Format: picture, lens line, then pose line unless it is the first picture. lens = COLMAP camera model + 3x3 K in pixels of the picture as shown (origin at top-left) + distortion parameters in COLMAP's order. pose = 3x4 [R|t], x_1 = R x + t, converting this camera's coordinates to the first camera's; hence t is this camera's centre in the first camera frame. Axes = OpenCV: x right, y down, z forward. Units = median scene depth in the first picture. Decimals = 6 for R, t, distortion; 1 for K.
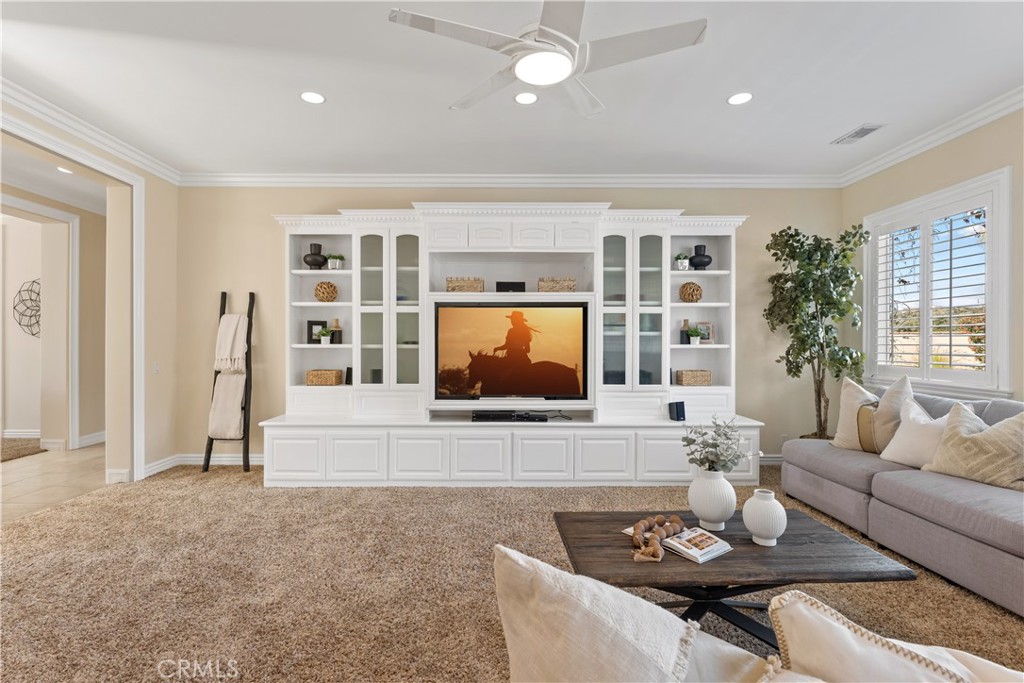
lens RADIAL K [[457.2, 0, 509.4], [0, 457.2, 342.2], [0, 0, 1]] dist [0.001509, 0.000004]
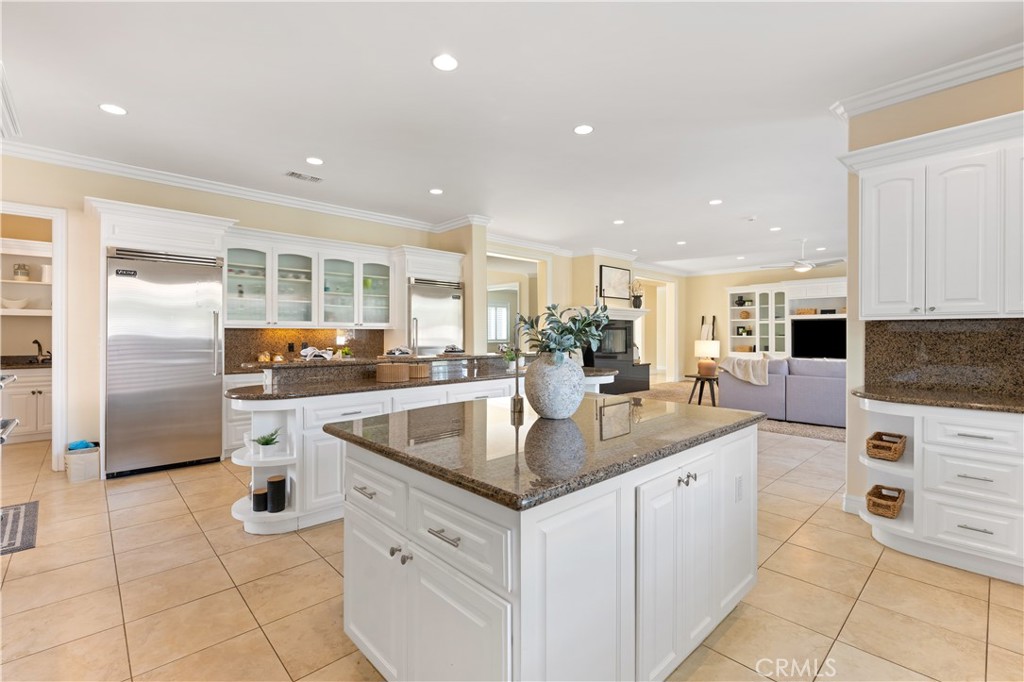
lens RADIAL K [[454.7, 0, 511.3], [0, 454.7, 335.3], [0, 0, 1]] dist [0.000023, -0.000003]
pose [[0.680751, -0.000738, -0.732515, 0.578688], [0.002135, 0.999997, 0.000976, -0.003577], [0.732512, -0.002229, 0.680751, -1.706650]]
